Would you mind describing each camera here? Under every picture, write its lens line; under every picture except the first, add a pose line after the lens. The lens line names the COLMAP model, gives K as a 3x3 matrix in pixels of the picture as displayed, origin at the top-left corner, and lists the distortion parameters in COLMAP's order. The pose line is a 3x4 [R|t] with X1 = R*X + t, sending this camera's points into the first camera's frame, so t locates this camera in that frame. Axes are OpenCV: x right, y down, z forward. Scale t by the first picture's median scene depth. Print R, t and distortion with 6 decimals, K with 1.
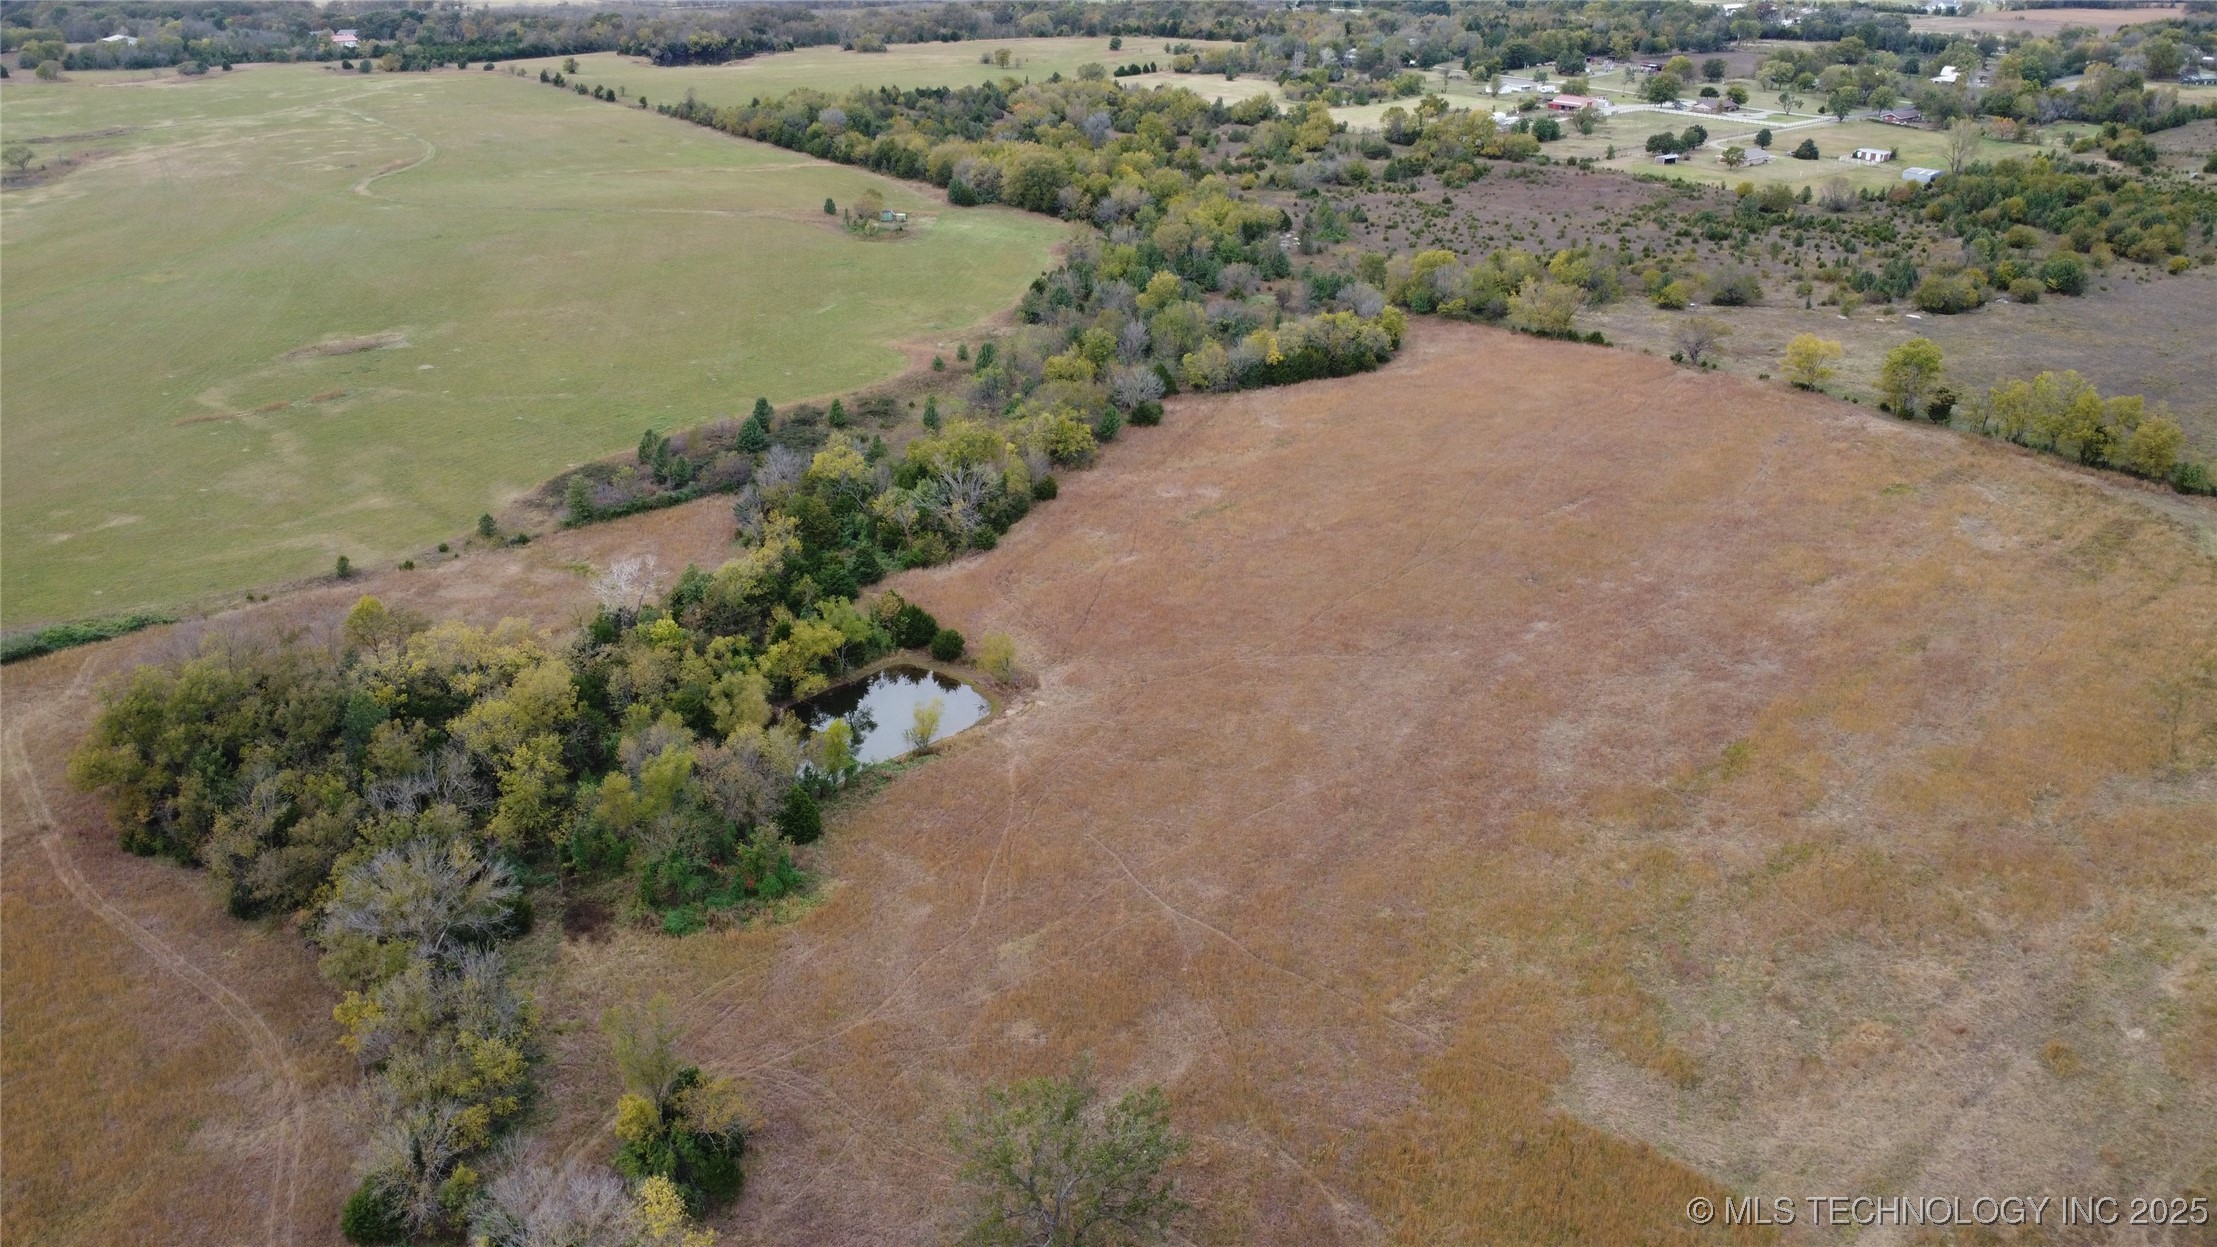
lens RADIAL K [[1629.9, 0, 1116.7], [0, 1629.9, 603.7], [0, 0, 1]] dist [-0.024248, -0.012327]
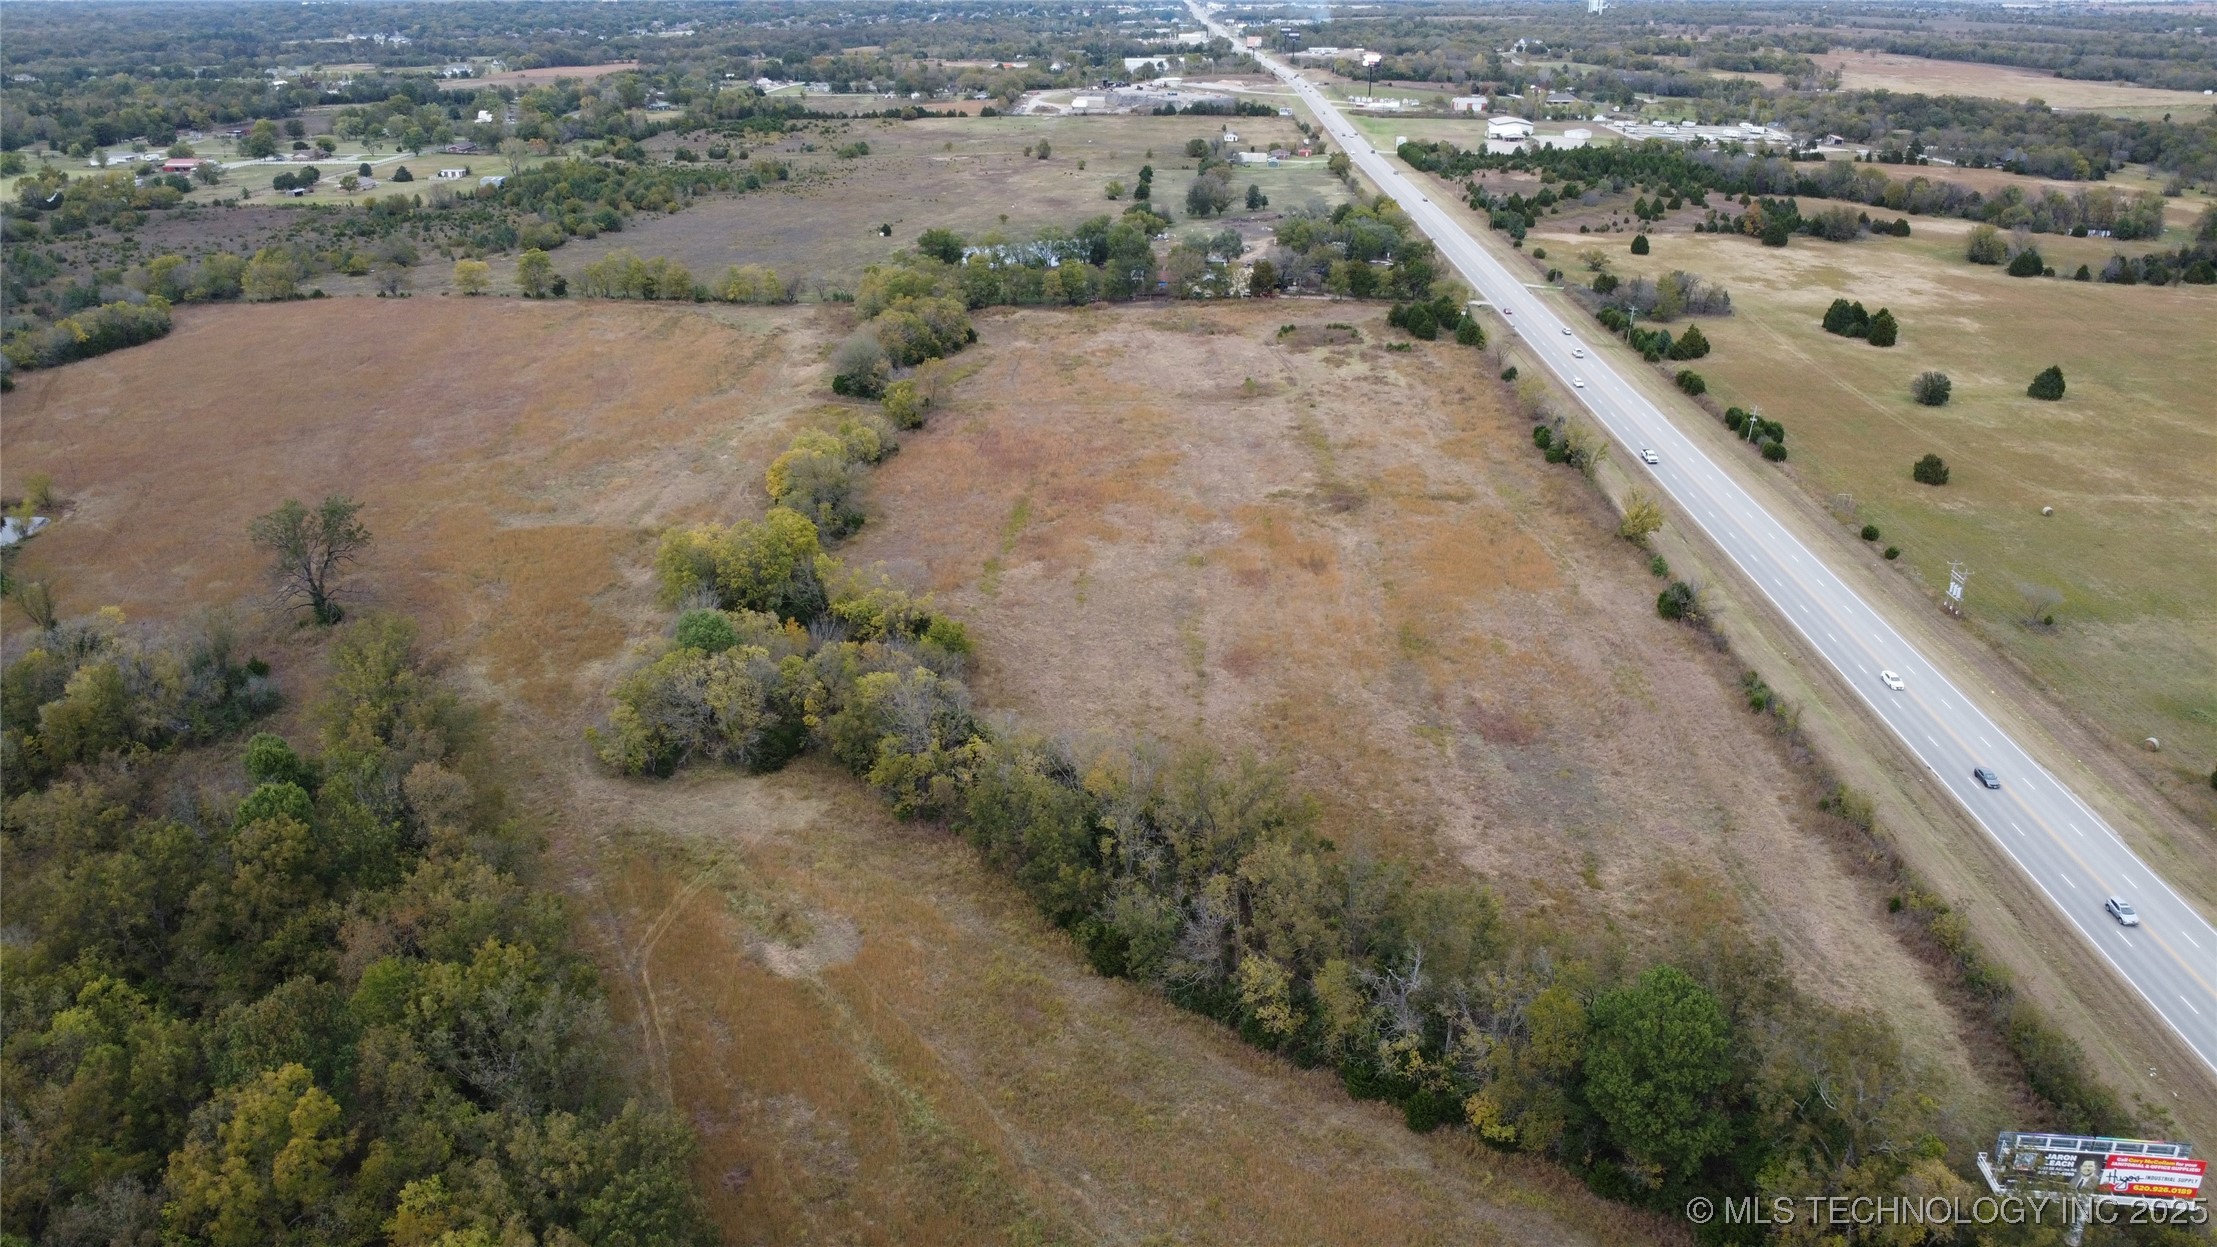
lens RADIAL K [[1629.9, 0, 1119.1], [0, 1629.9, 637.2], [0, 0, 1]] dist [-0.024248, -0.012327]
pose [[0.677852, -0.278837, 0.680270, -0.178296], [0.297912, 0.950093, 0.092581, 0.129413], [-0.672135, 0.139904, 0.727091, -0.289661]]
